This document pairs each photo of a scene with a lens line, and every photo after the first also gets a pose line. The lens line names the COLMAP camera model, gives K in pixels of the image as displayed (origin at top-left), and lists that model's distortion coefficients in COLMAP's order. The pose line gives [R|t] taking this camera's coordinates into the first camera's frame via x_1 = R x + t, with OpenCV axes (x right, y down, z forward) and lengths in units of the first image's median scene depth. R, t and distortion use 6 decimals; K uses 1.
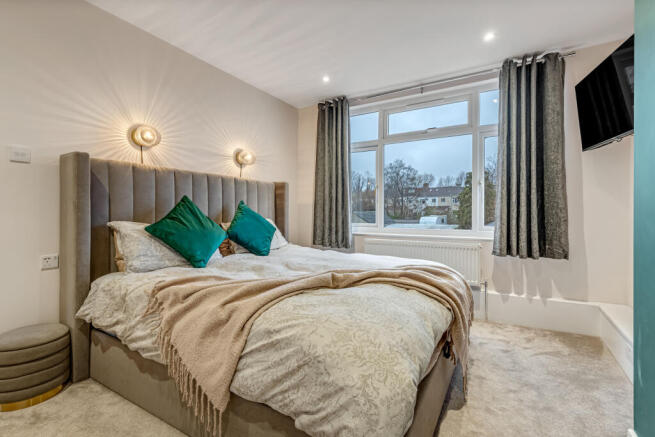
lens RADIAL K [[299.6, 0, 327.8], [0, 299.6, 215.9], [0, 0, 1]] dist [0.022812, -0.007587]
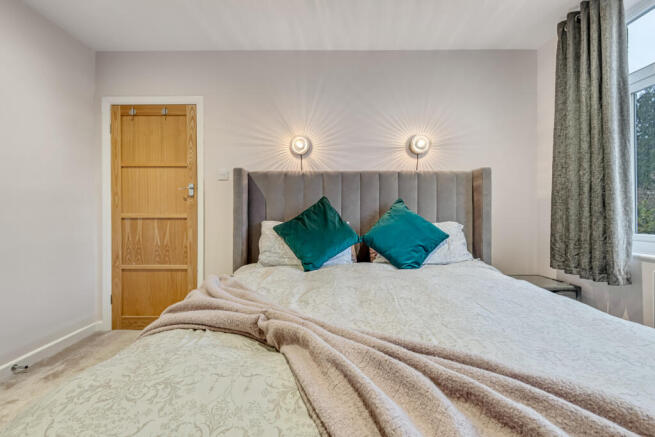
lens RADIAL K [[286.8, 0, 327.5], [0, 286.8, 217.1], [0, 0, 1]] dist [-0.002847, -0.000532]
pose [[0.507396, 0.004955, -0.861699, 0.268758], [-0.008414, 0.999964, 0.000795, 0.000296], [0.861672, 0.006847, 0.507419, 0.410038]]
